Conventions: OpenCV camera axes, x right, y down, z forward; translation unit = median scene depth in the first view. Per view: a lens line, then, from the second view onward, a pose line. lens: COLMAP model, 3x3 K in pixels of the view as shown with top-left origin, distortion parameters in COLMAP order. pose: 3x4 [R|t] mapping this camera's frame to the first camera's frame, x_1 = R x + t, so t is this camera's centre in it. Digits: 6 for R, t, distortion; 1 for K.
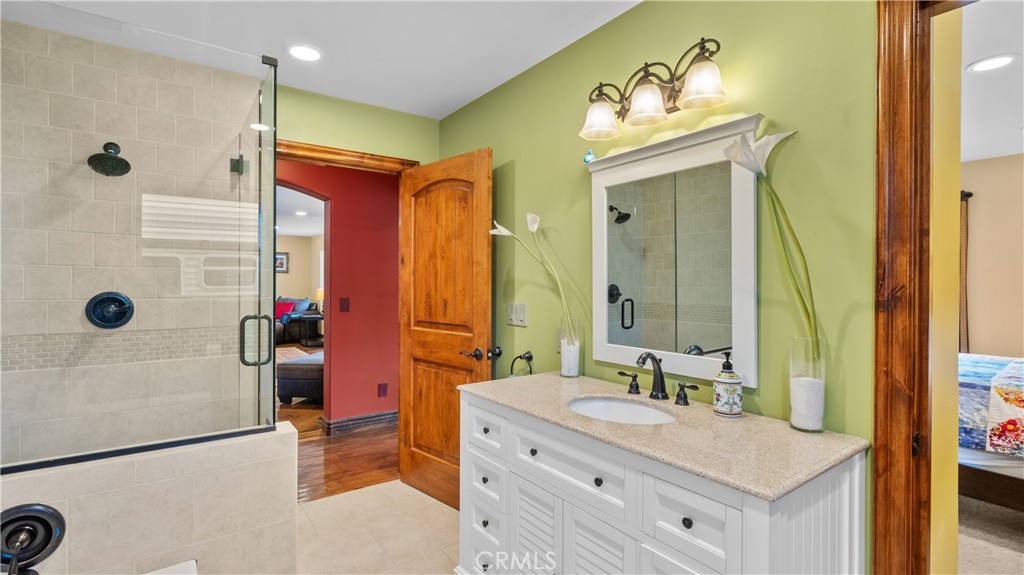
lens RADIAL K [[465.1, 0, 514.6], [0, 465.1, 283.8], [0, 0, 1]] dist [-0.009638, 0.001287]
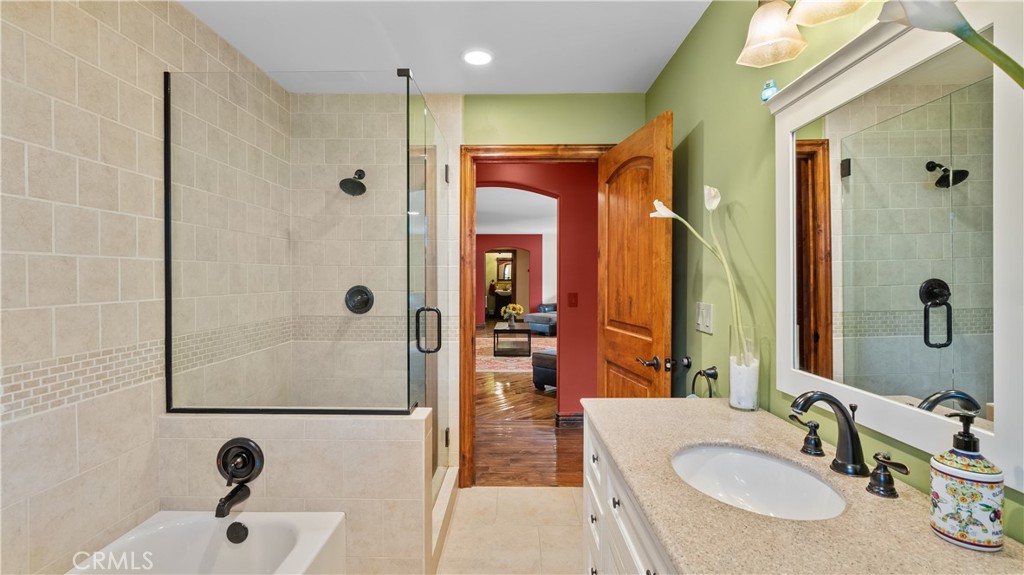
lens RADIAL K [[465.1, 0, 514.6], [0, 465.1, 283.8], [0, 0, 1]] dist [-0.009638, 0.001287]
pose [[0.802353, 0.004758, -0.596831, 0.218877], [0.000813, 0.999959, 0.009065, 0.001380], [0.596850, -0.007758, 0.802315, 0.189396]]
